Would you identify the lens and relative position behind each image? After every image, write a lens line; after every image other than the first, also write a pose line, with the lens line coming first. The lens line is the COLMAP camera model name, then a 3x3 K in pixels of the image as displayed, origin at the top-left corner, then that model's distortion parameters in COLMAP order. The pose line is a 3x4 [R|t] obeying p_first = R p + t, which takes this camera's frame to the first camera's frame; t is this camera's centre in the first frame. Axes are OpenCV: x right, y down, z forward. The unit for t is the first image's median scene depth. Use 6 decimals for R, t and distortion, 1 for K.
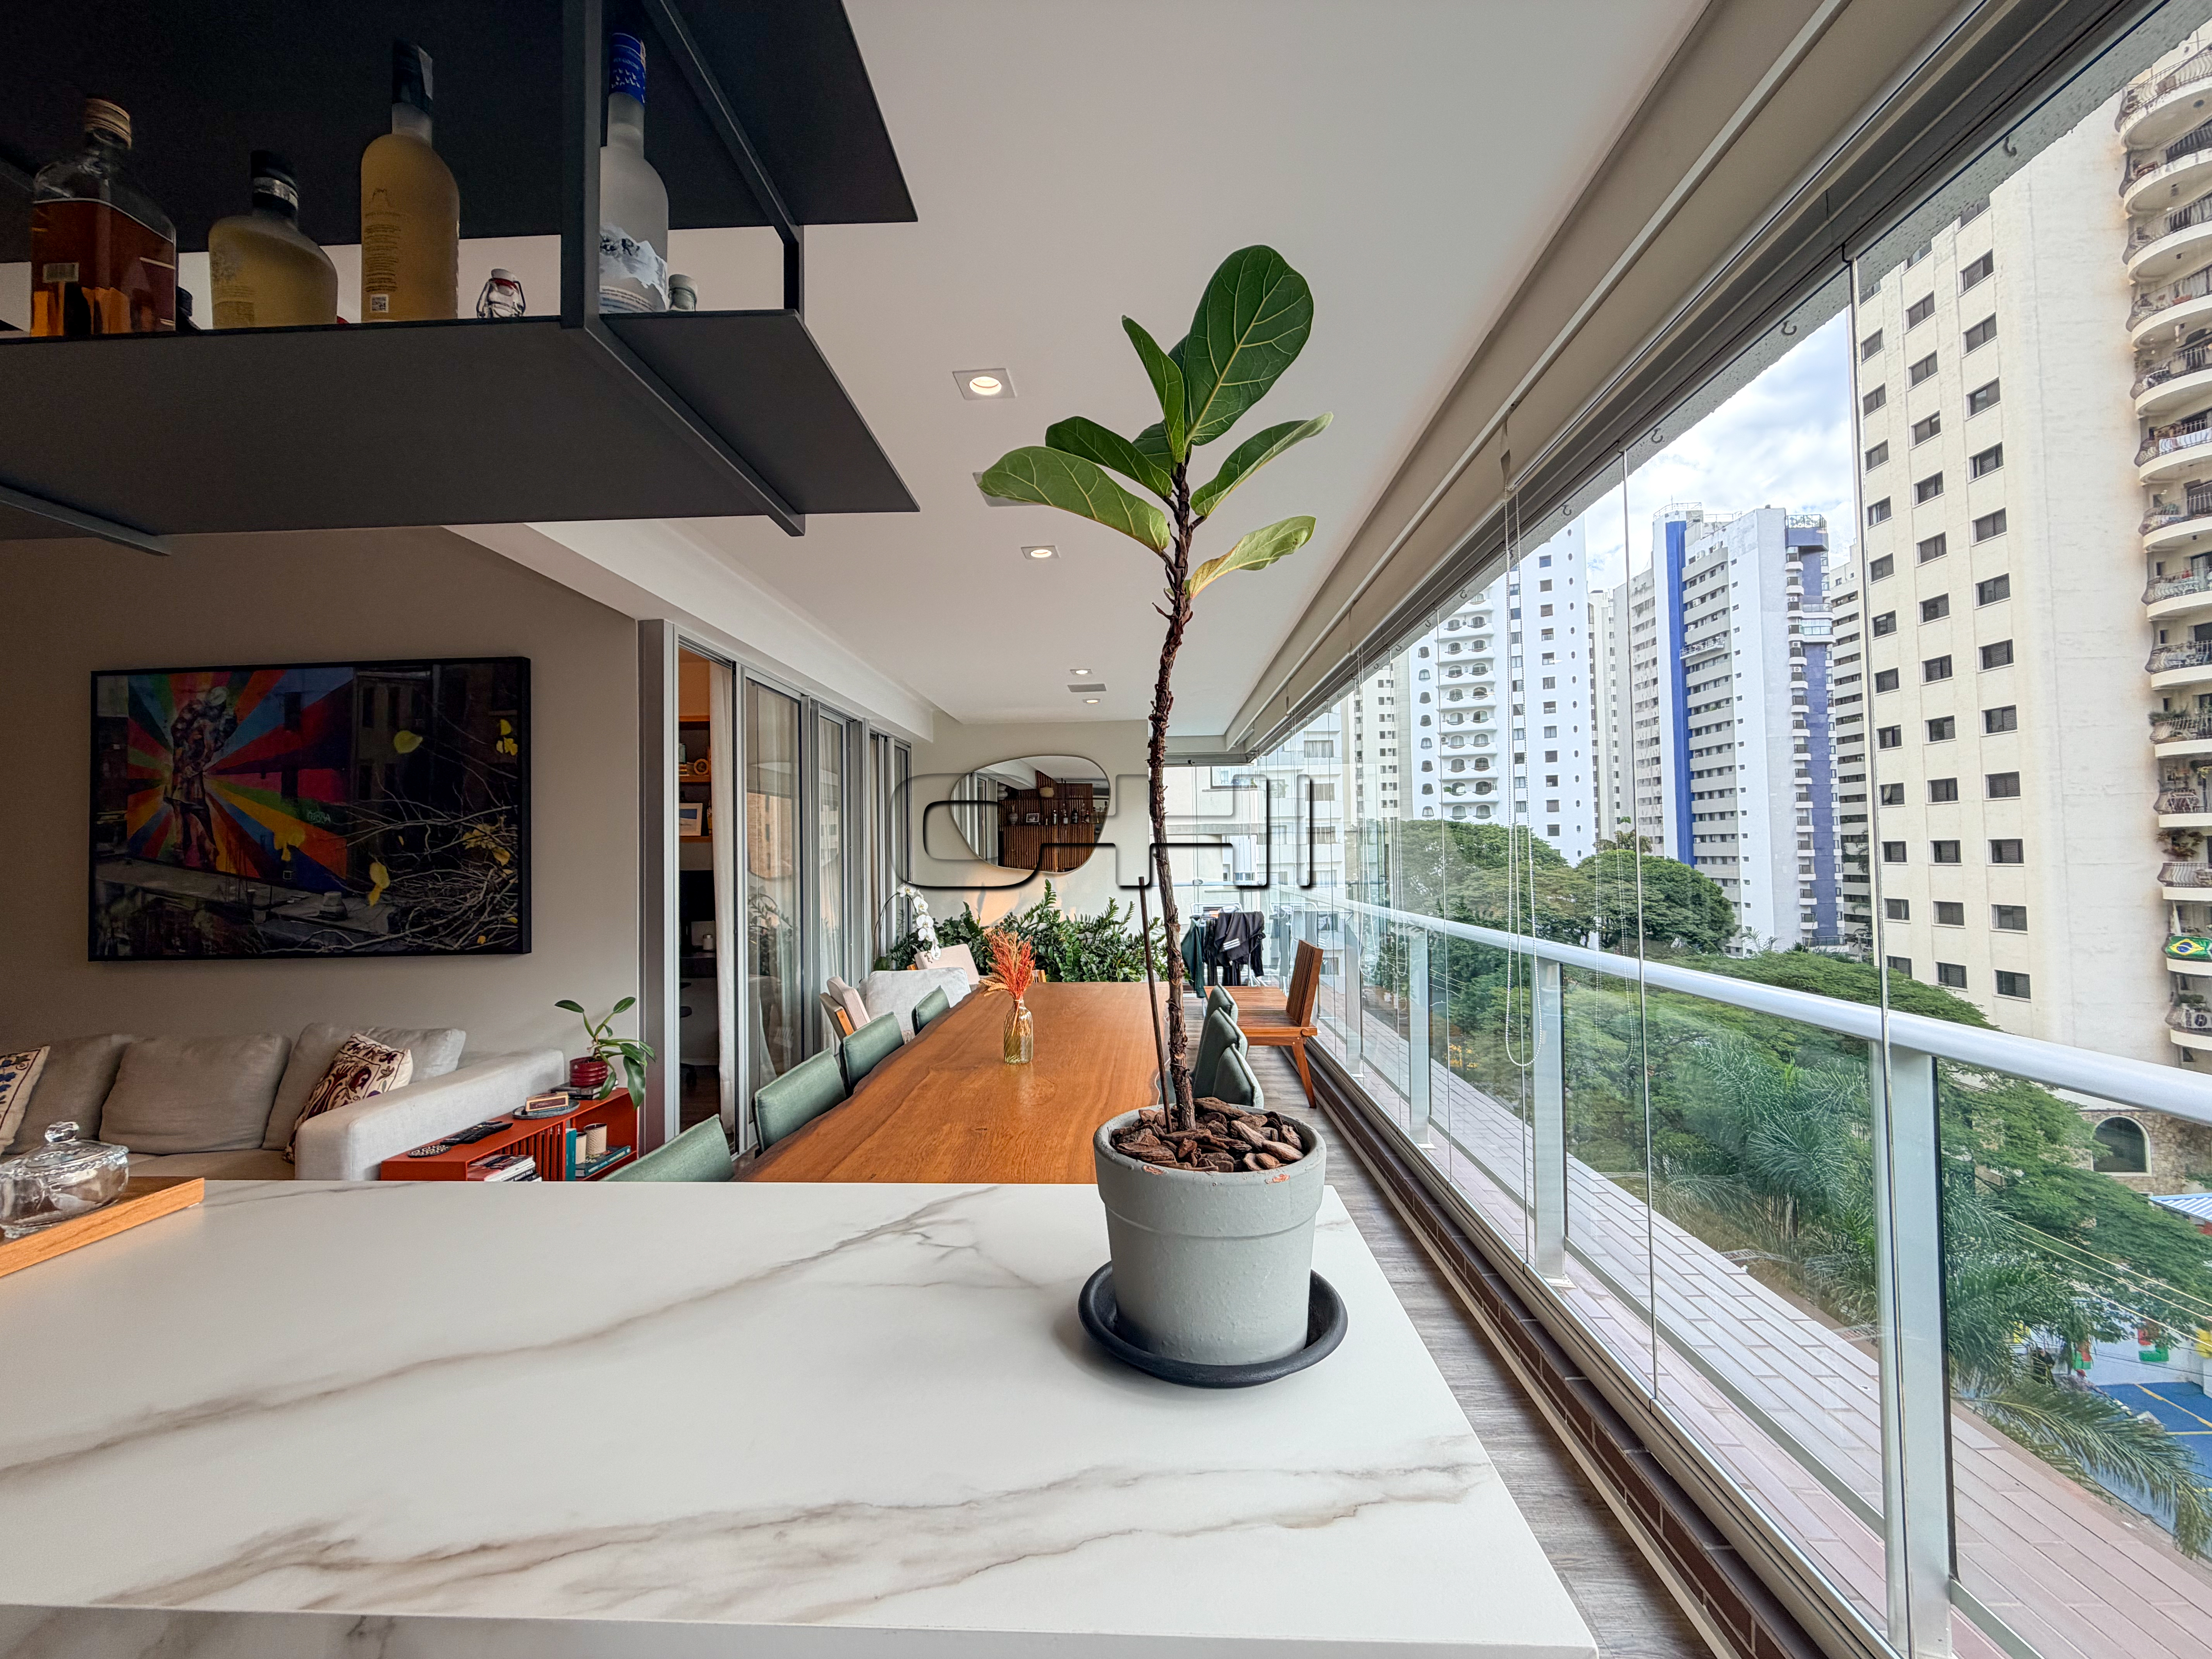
lens RADIAL K [[882.2, 0, 1106.0], [0, 882.2, 829.5], [0, 0, 1]] dist [-0.011214, -0.000131]
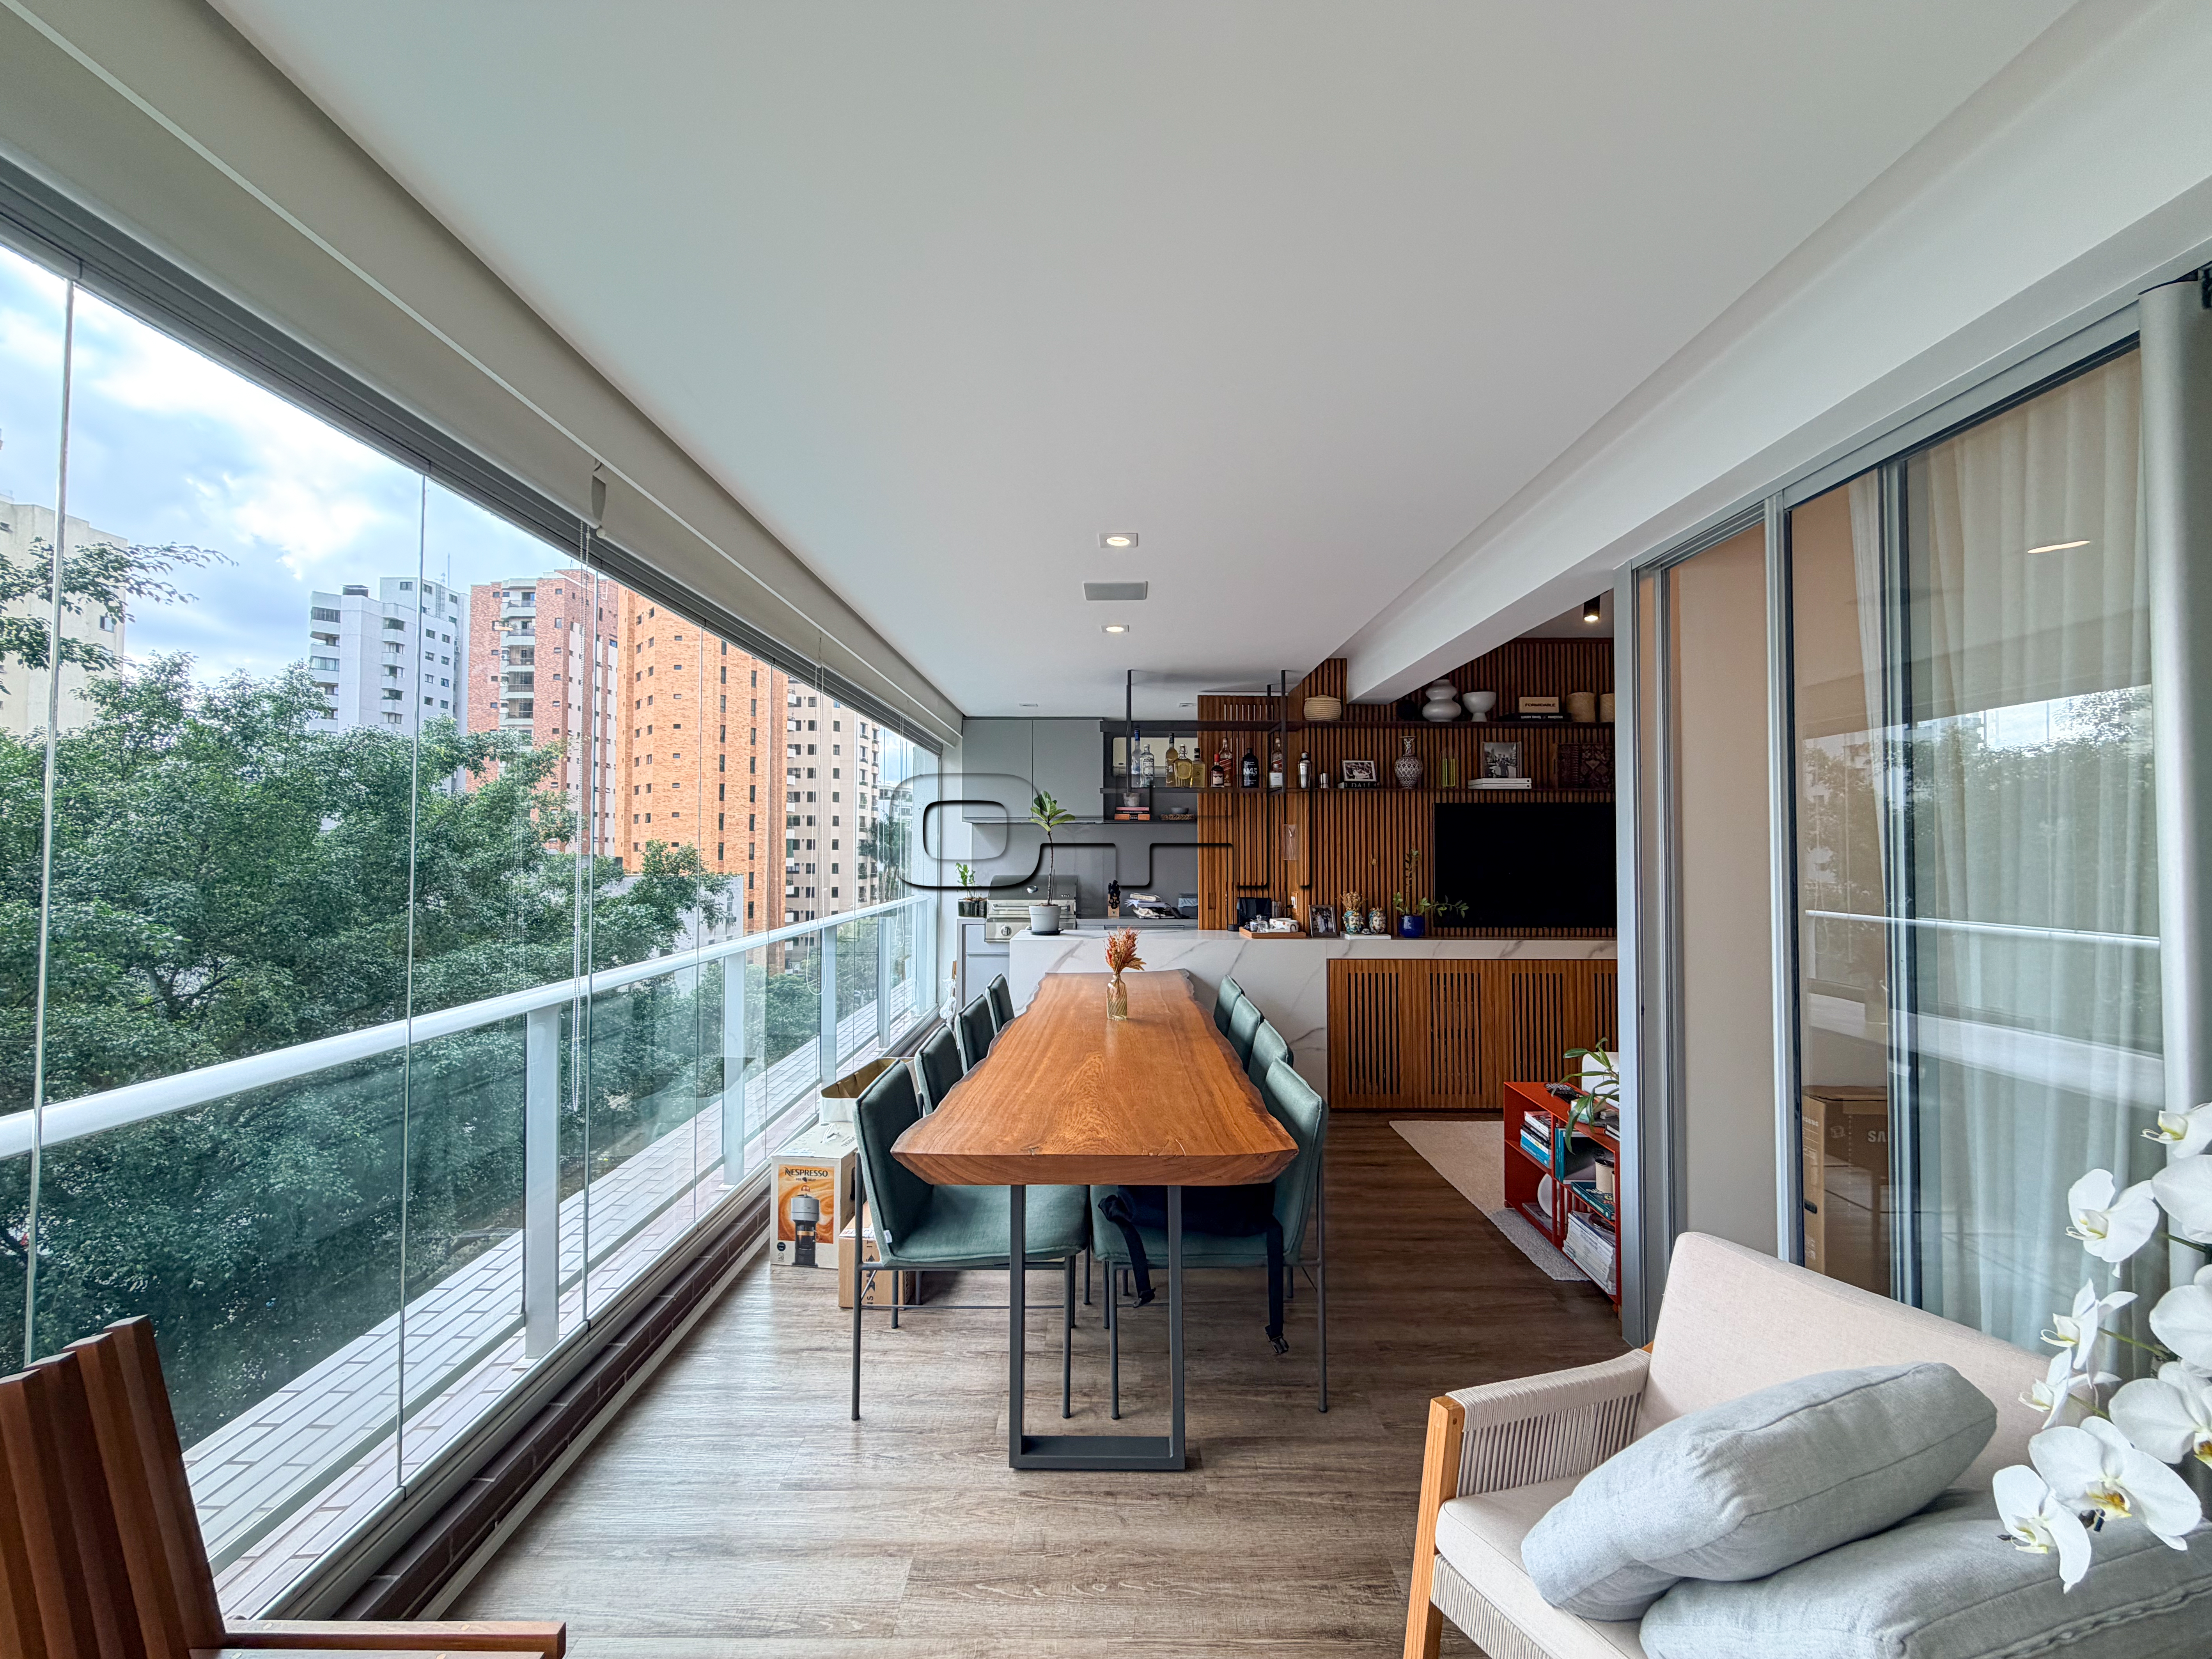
lens RADIAL K [[882.2, 0, 1106.0], [0, 882.2, 829.5], [0, 0, 1]] dist [-0.011214, -0.000131]
pose [[-0.999296, 0.009812, -0.036198, -0.055109], [0.011681, 0.998589, -0.051812, 0.019628], [0.035639, -0.052198, -0.998001, 2.530321]]
